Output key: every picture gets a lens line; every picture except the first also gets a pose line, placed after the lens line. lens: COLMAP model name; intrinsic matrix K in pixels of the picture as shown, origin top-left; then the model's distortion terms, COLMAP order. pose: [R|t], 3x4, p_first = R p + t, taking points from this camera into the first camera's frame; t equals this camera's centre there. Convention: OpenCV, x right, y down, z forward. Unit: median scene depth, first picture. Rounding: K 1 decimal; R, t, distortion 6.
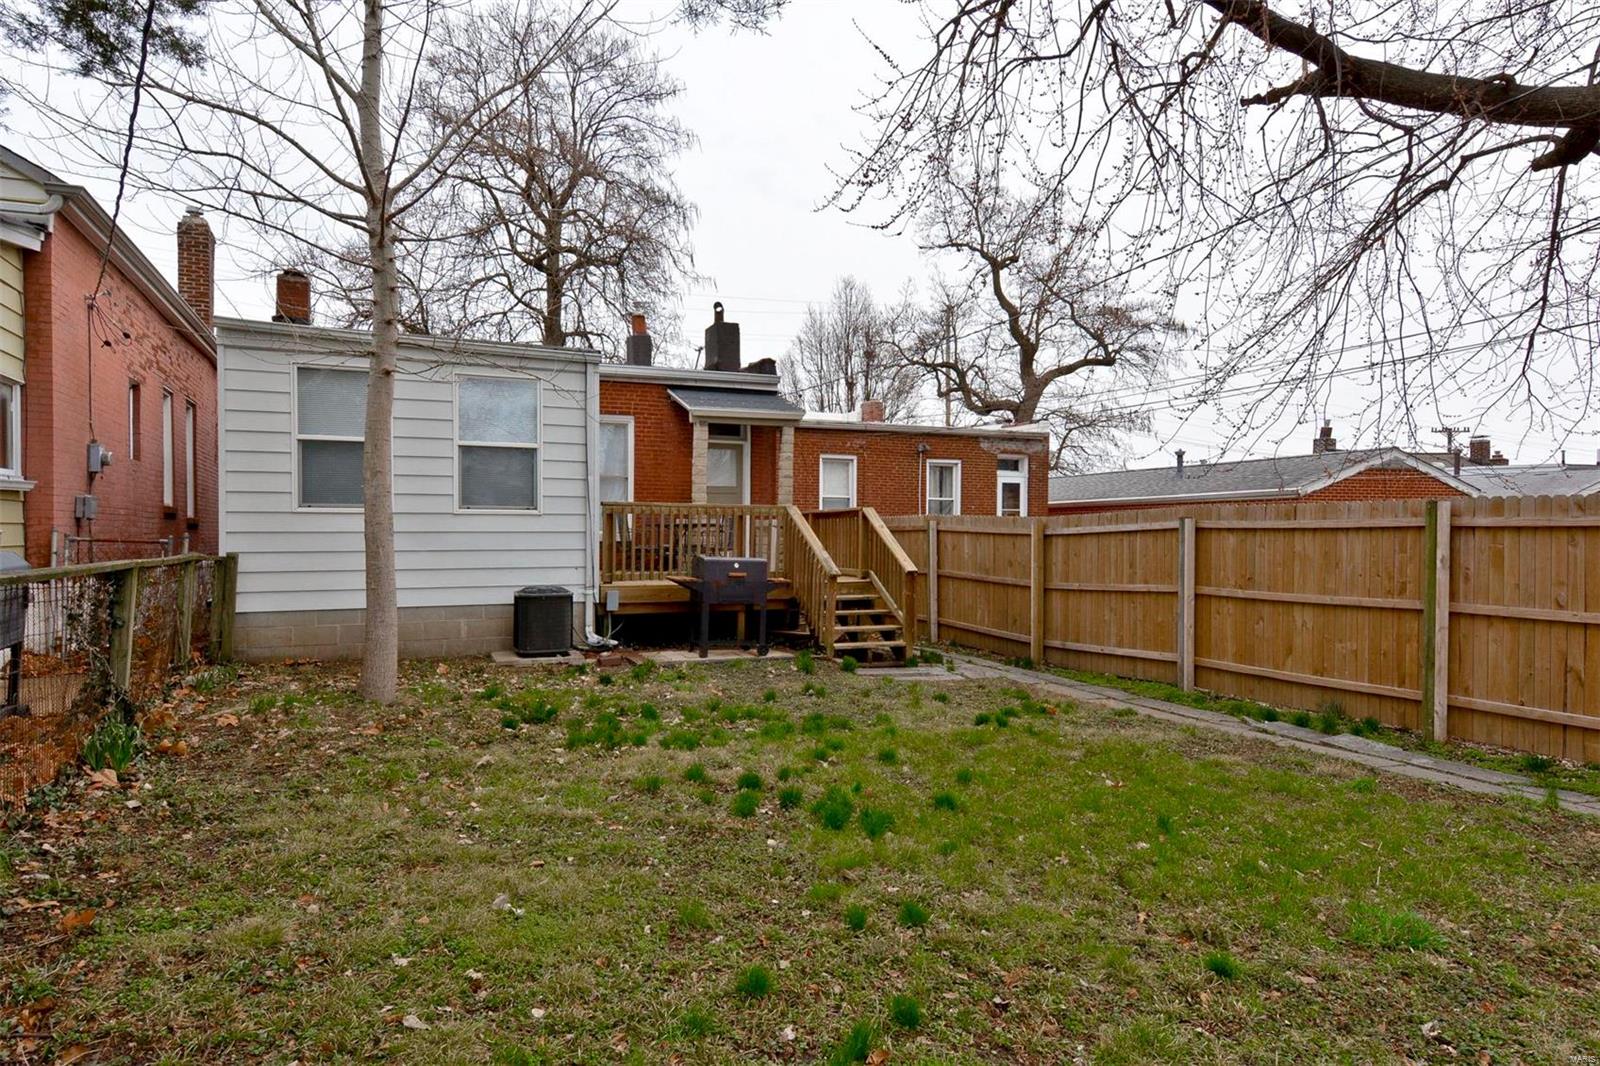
lens RADIAL K [[1005.0, 0, 795.4], [0, 1005.0, 532.4], [0, 0, 1]] dist [0.052390, -0.002183]
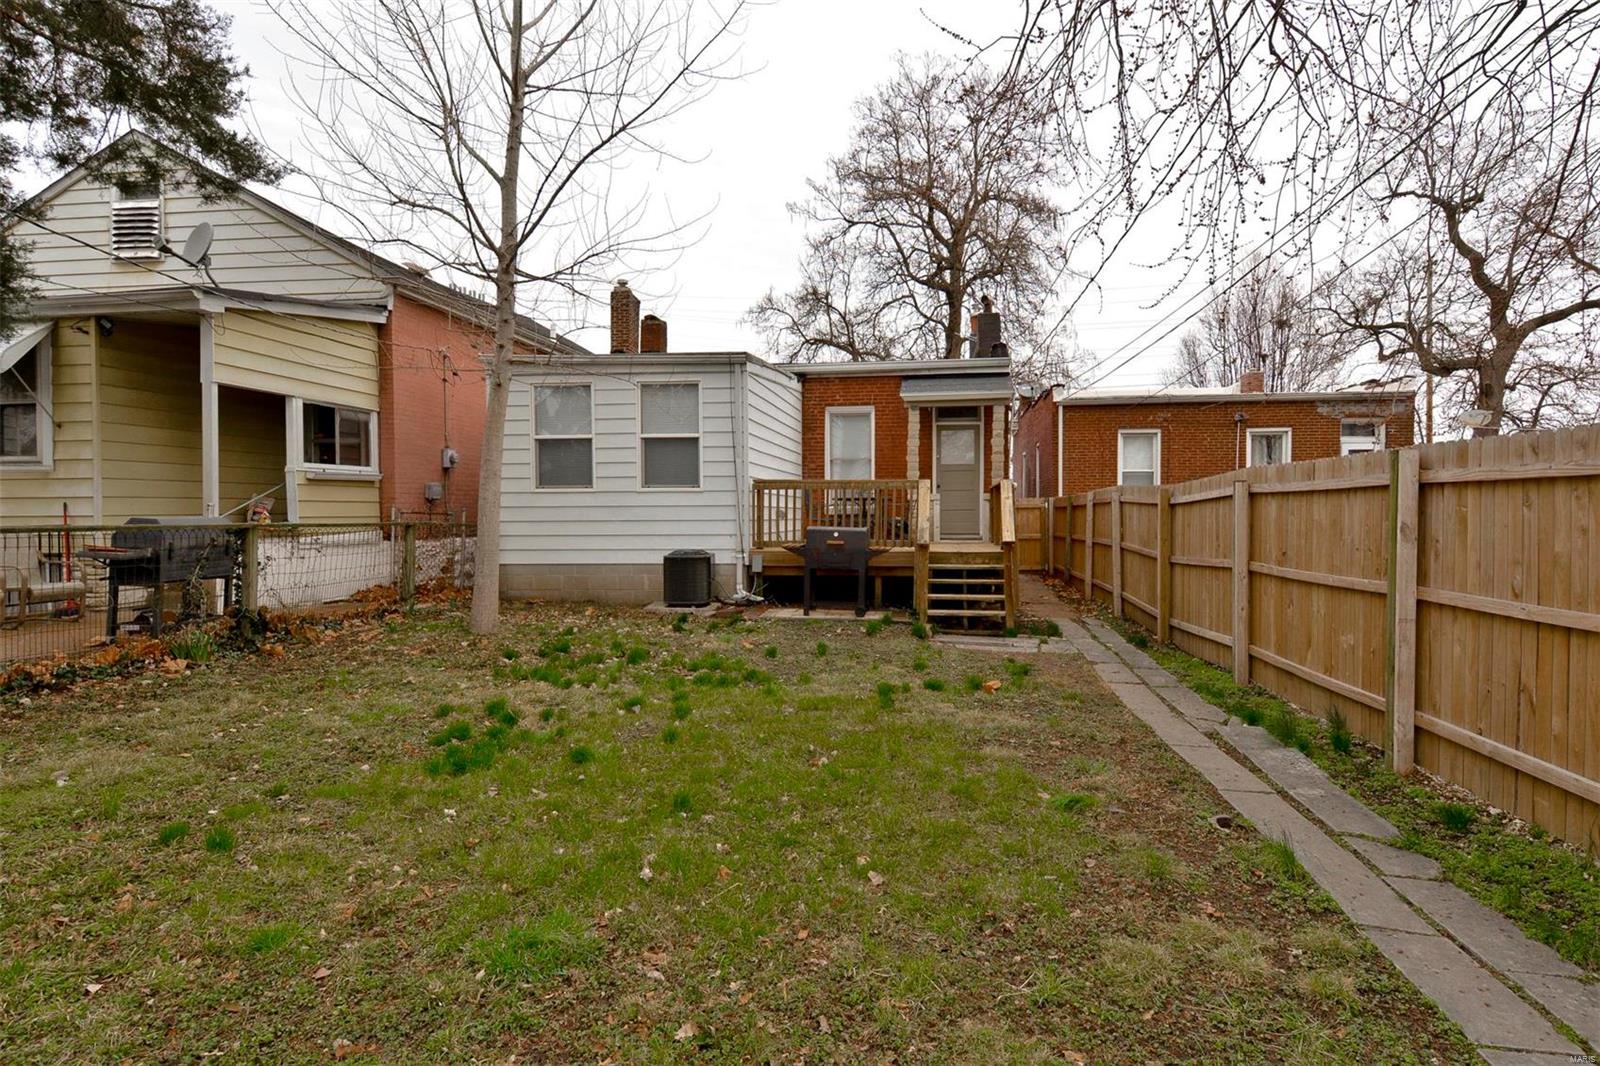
lens RADIAL K [[856.5, 0, 806.1], [0, 856.5, 518.9], [0, 0, 1]] dist [0.037512, -0.004042]
pose [[0.874252, -0.001562, -0.485470, 0.359411], [0.006784, 0.999936, 0.008999, 0.007105], [0.485425, -0.011161, 0.874207, 0.154232]]
